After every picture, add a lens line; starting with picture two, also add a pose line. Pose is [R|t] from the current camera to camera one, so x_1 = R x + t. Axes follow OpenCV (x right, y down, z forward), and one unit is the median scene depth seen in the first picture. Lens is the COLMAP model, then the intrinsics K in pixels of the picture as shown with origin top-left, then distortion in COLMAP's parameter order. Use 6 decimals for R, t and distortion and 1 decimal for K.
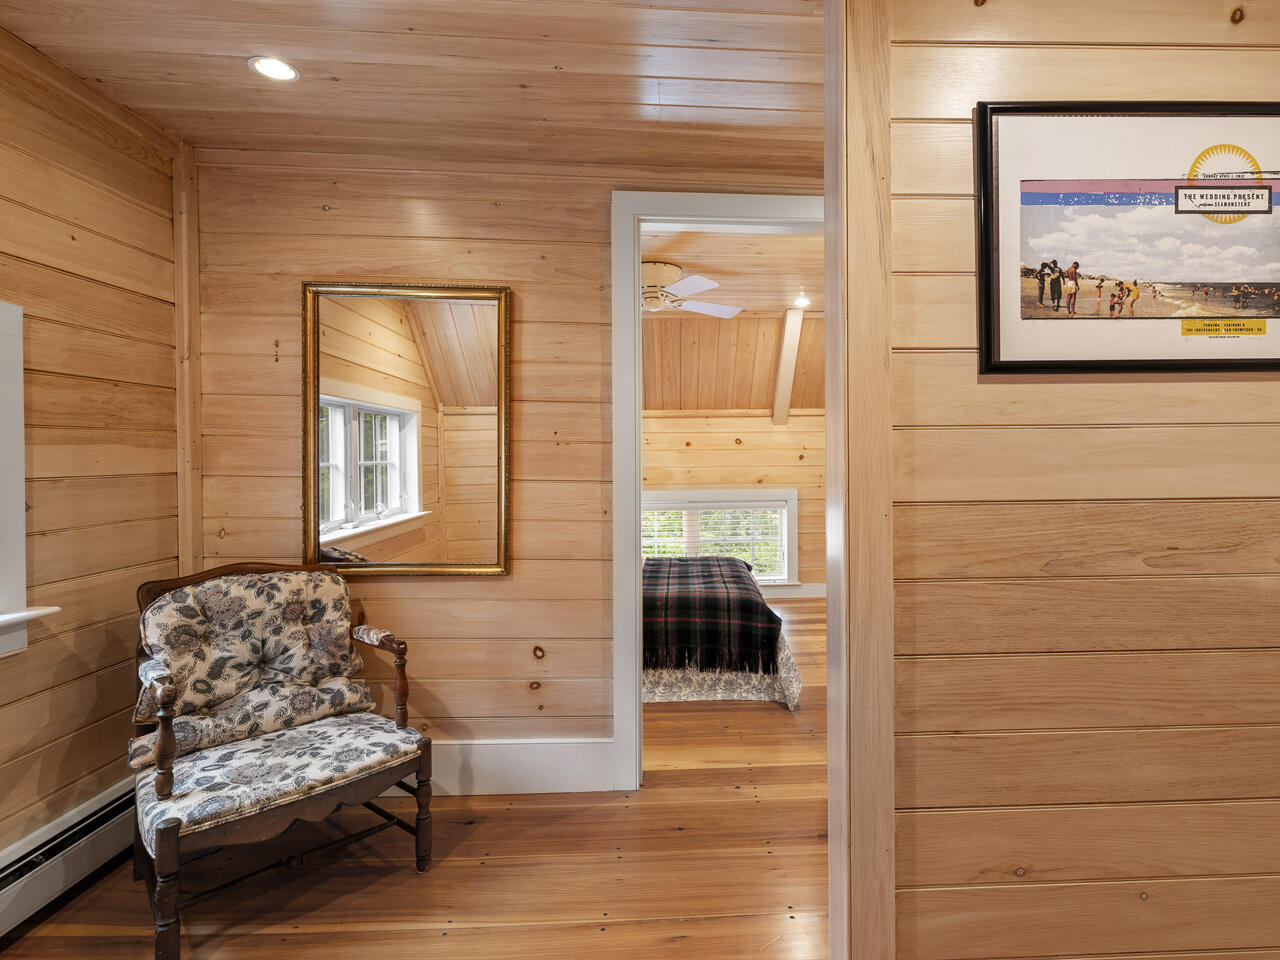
lens RADIAL K [[658.2, 0, 641.0], [0, 658.2, 466.2], [0, 0, 1]] dist [-0.000714, -0.000068]
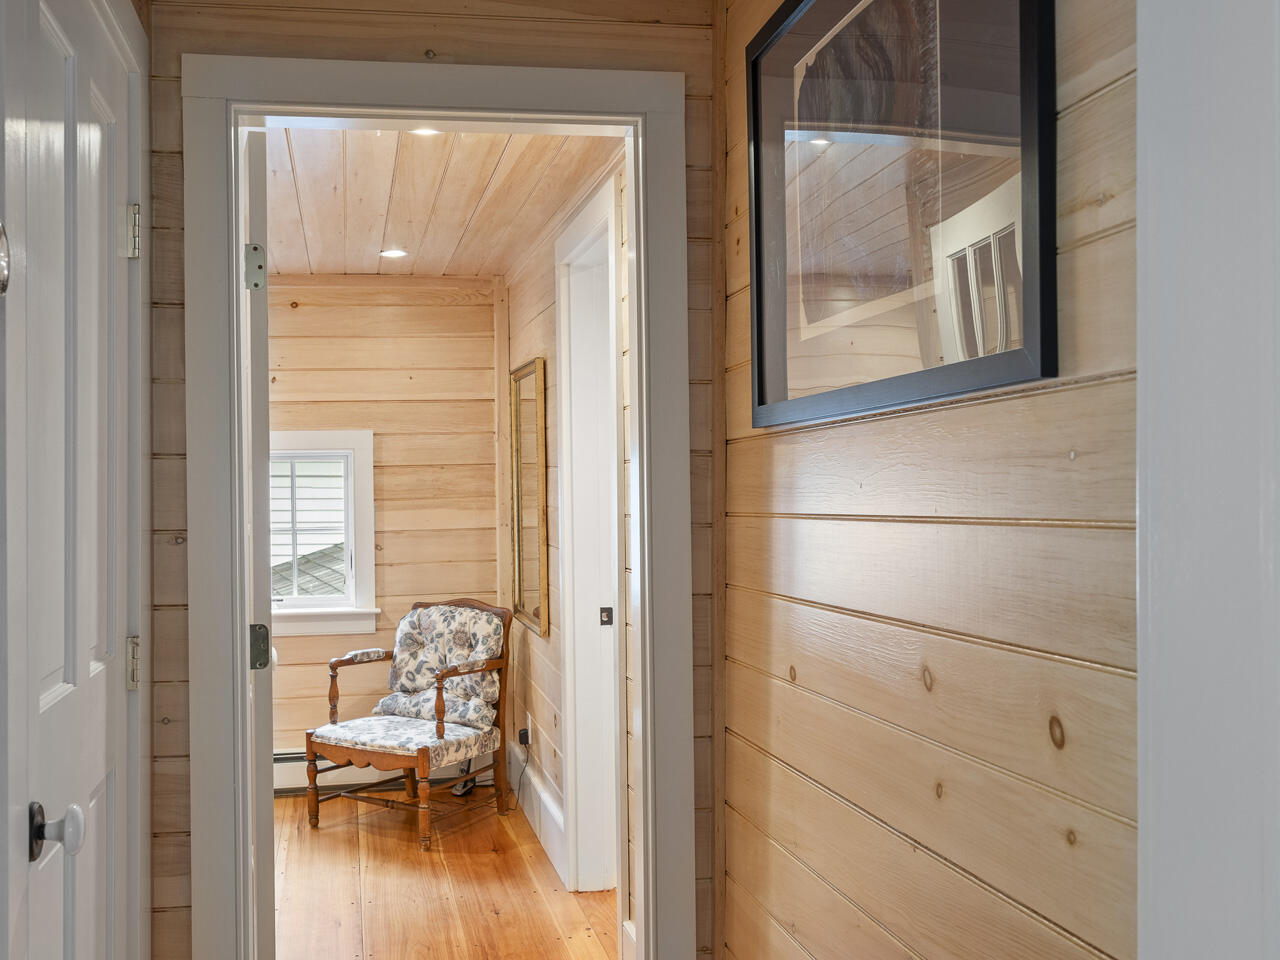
lens RADIAL K [[1223.7, 0, 640.0], [0, 1223.7, 480.0], [0, 0, 1]] dist [-0.001492, -0.001955]
pose [[0.200273, -0.006088, -0.979721, 2.017494], [0.005538, 0.999972, -0.005081, -0.082579], [0.979724, -0.004408, 0.200302, 0.913588]]
